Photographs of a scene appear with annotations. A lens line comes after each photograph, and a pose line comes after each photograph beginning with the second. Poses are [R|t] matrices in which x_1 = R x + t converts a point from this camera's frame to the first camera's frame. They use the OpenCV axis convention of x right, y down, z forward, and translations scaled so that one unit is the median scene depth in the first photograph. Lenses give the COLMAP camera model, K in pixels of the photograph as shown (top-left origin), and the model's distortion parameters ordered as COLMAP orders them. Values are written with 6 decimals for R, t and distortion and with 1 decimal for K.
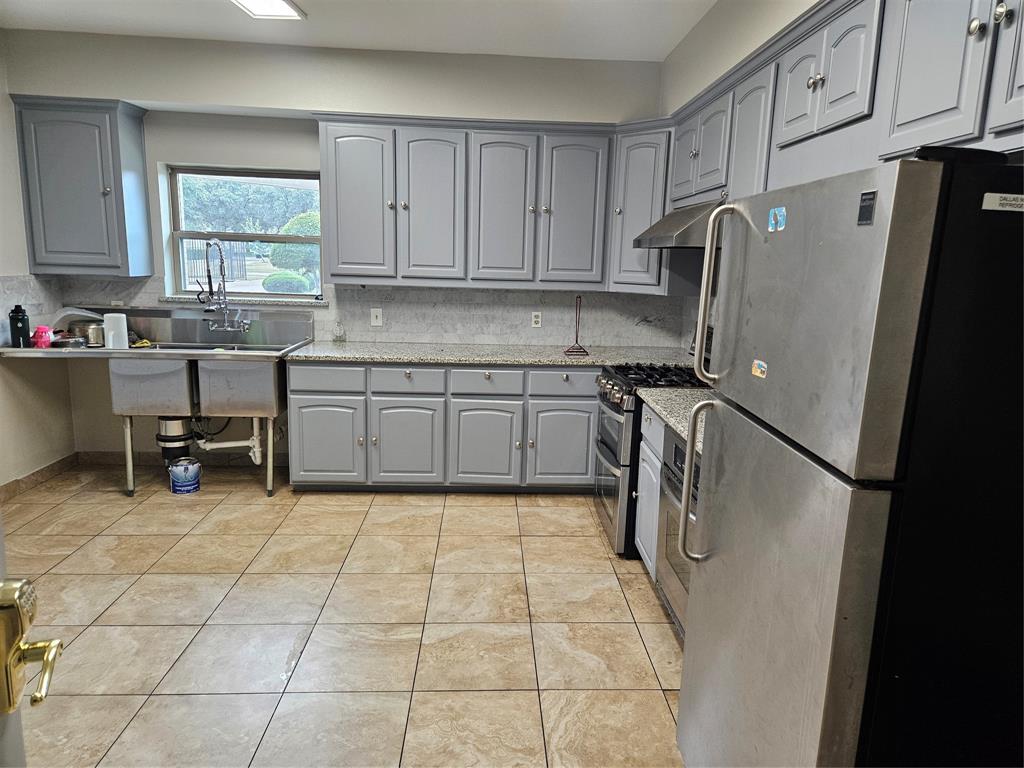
lens RADIAL K [[682.7, 0, 516.7], [0, 682.7, 374.3], [0, 0, 1]] dist [0.073561, -0.049780]
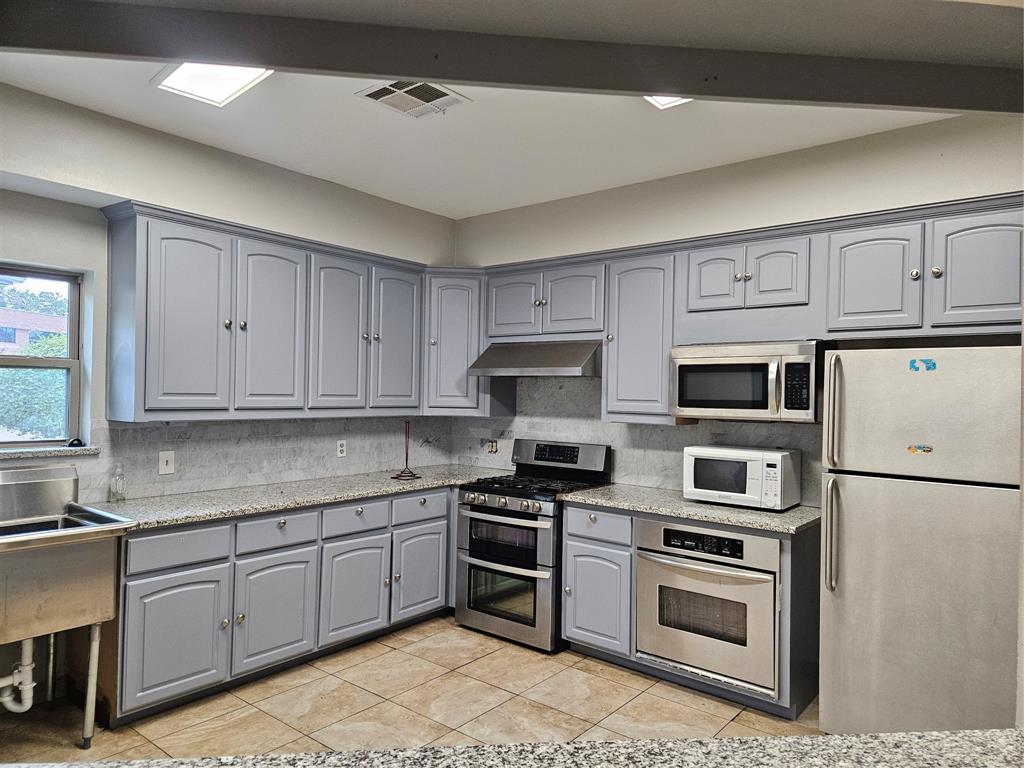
lens RADIAL K [[682.7, 0, 520.7], [0, 682.7, 382.8], [0, 0, 1]] dist [0.073561, -0.049780]
pose [[0.664714, -0.007632, 0.747059, -0.572328], [0.129777, 0.985925, -0.105400, -0.041663], [-0.735740, 0.167012, 0.656349, 0.197998]]
